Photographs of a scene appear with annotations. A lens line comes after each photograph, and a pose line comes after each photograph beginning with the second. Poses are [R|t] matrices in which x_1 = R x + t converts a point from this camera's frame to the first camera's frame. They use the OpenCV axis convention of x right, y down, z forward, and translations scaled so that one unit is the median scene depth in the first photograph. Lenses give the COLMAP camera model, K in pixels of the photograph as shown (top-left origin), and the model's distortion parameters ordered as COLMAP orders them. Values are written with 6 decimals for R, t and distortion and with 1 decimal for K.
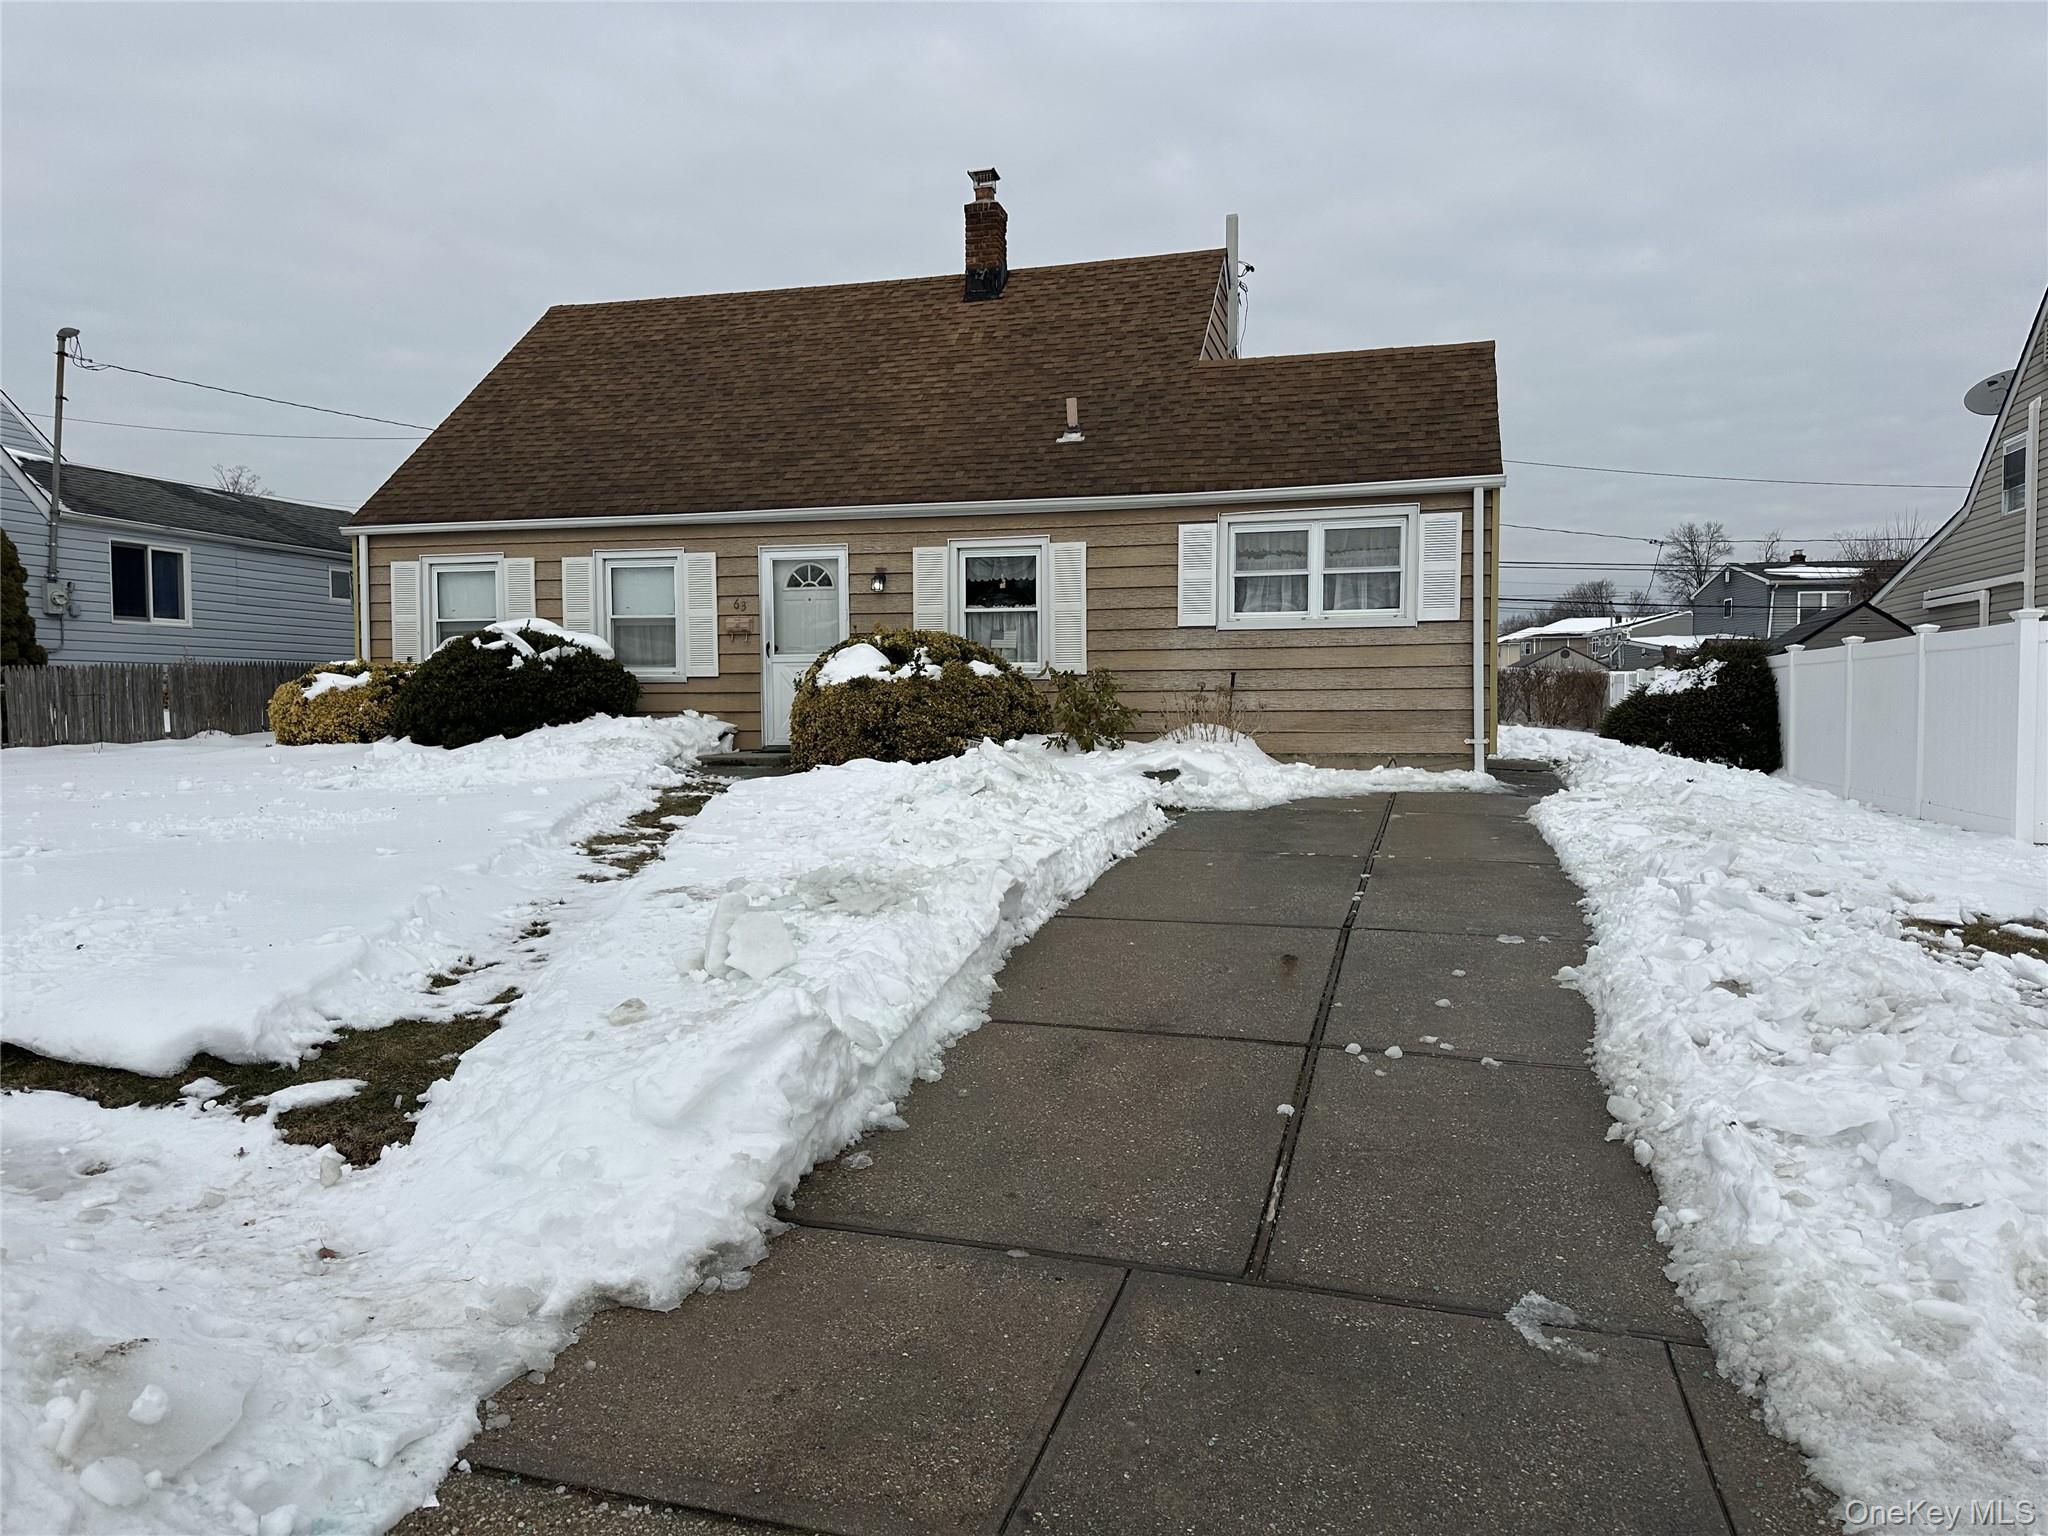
lens RADIAL K [[1423.0, 0, 1021.4], [0, 1423.0, 758.3], [0, 0, 1]] dist [0.093712, -0.001017]
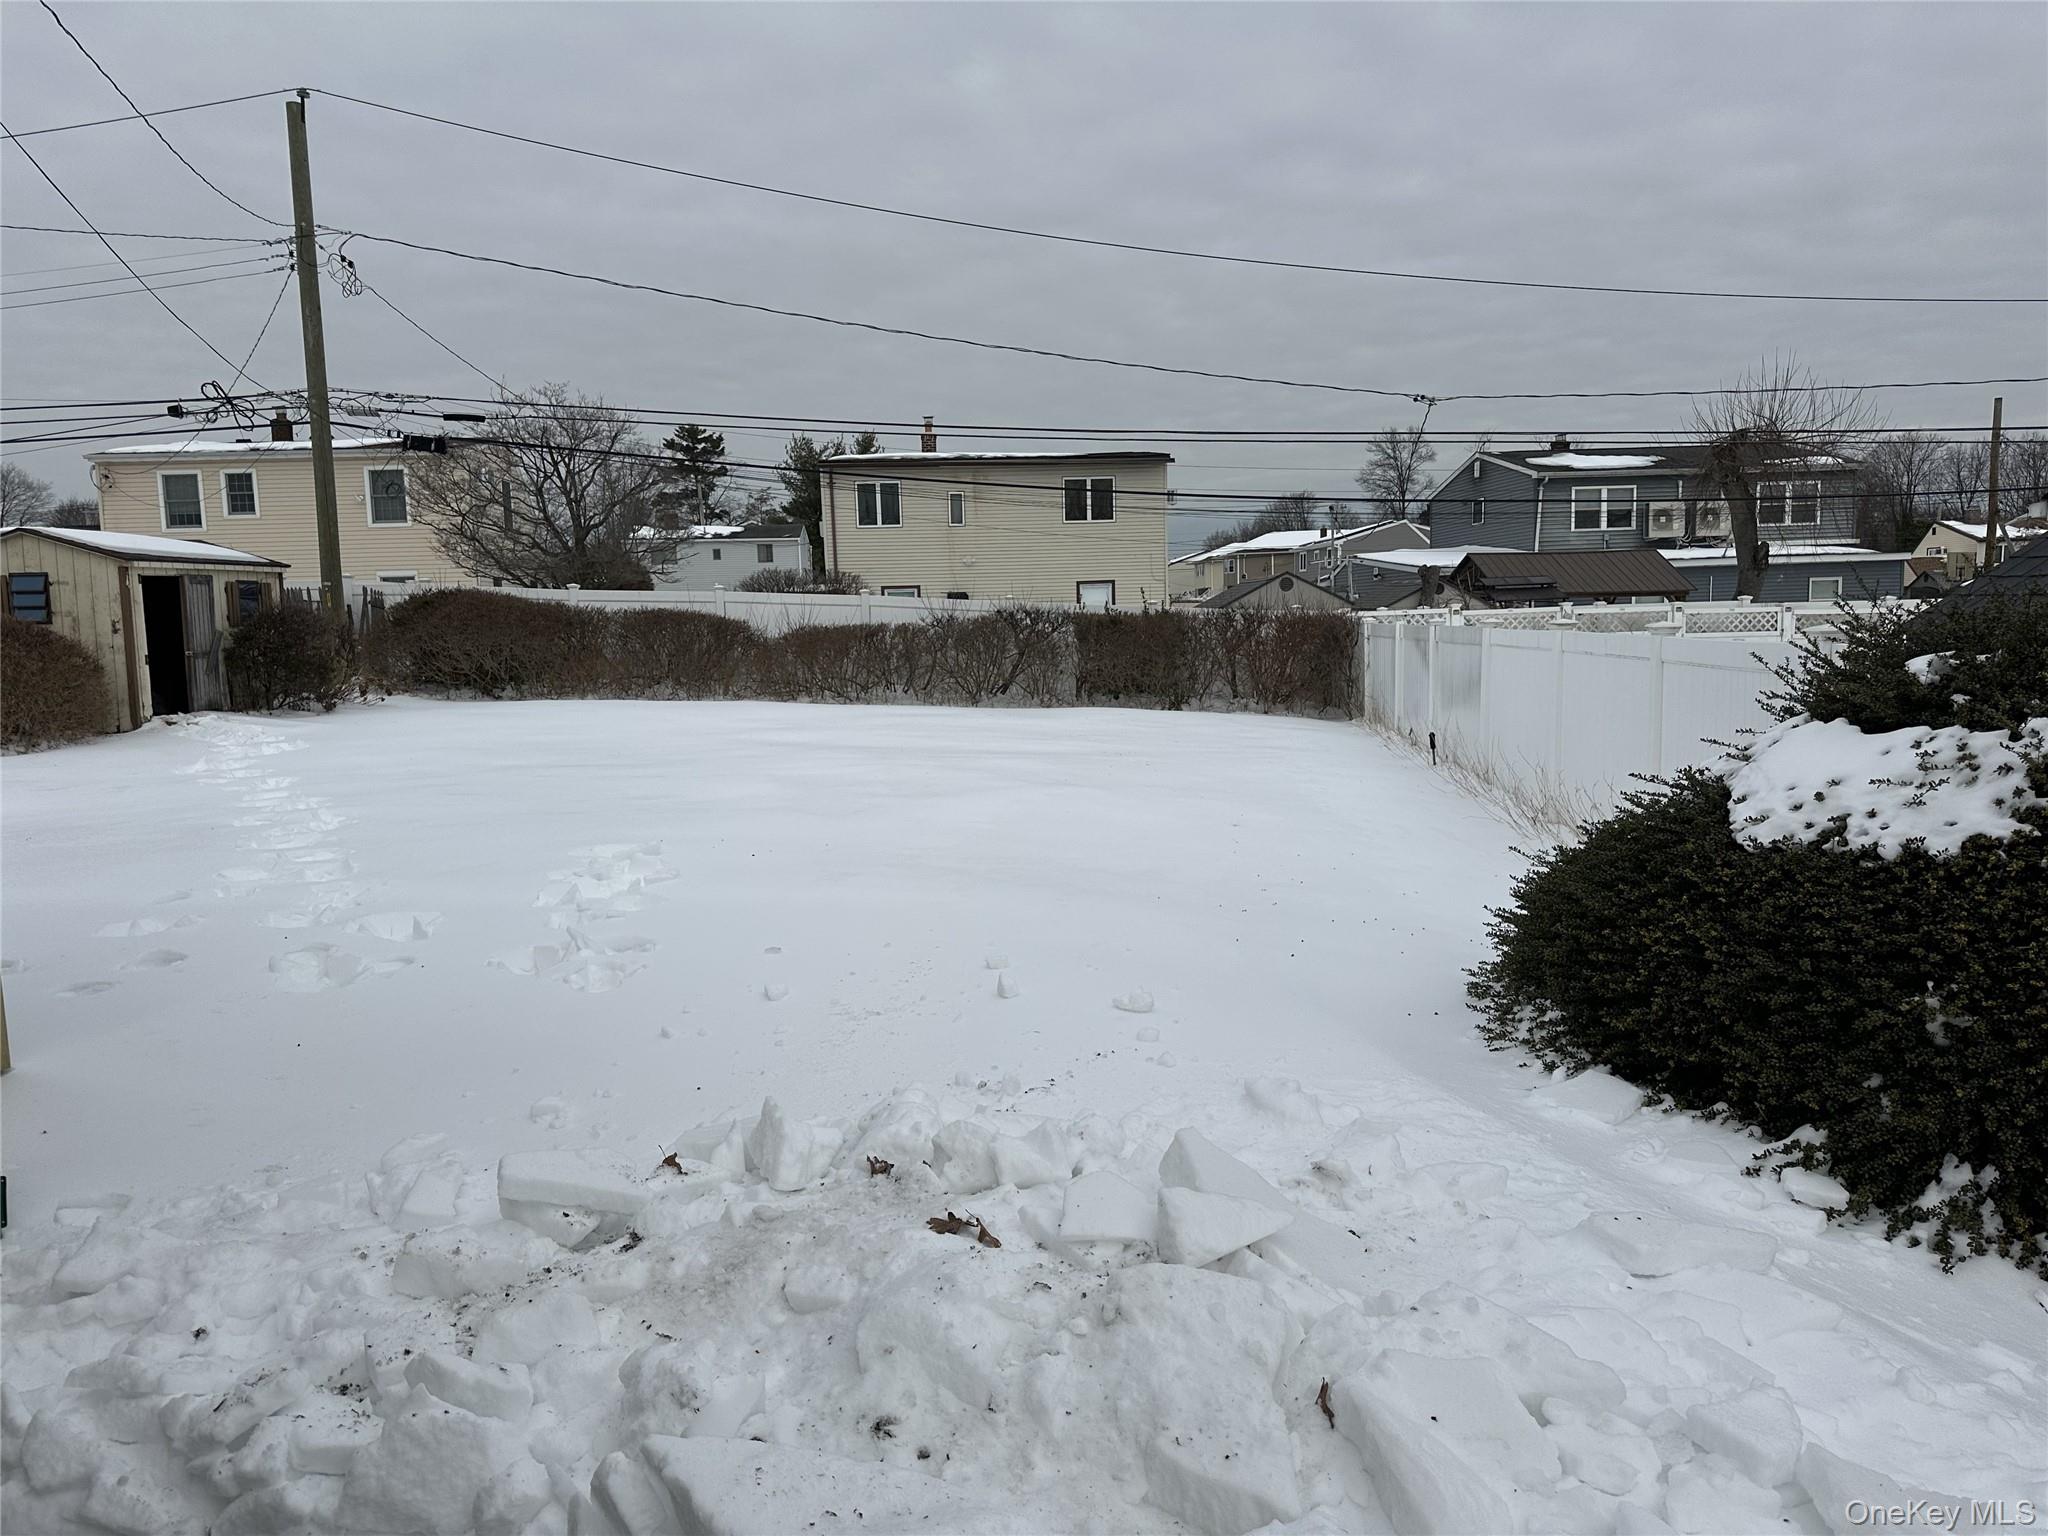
lens RADIAL K [[1423.0, 0, 1021.8], [0, 1423.0, 767.6], [0, 0, 1]] dist [0.093712, -0.001017]
pose [[0.981333, -0.044131, 0.187184, 0.114403], [0.032531, 0.997381, 0.064597, -0.028984], [-0.189544, -0.057301, 0.980199, 0.323751]]
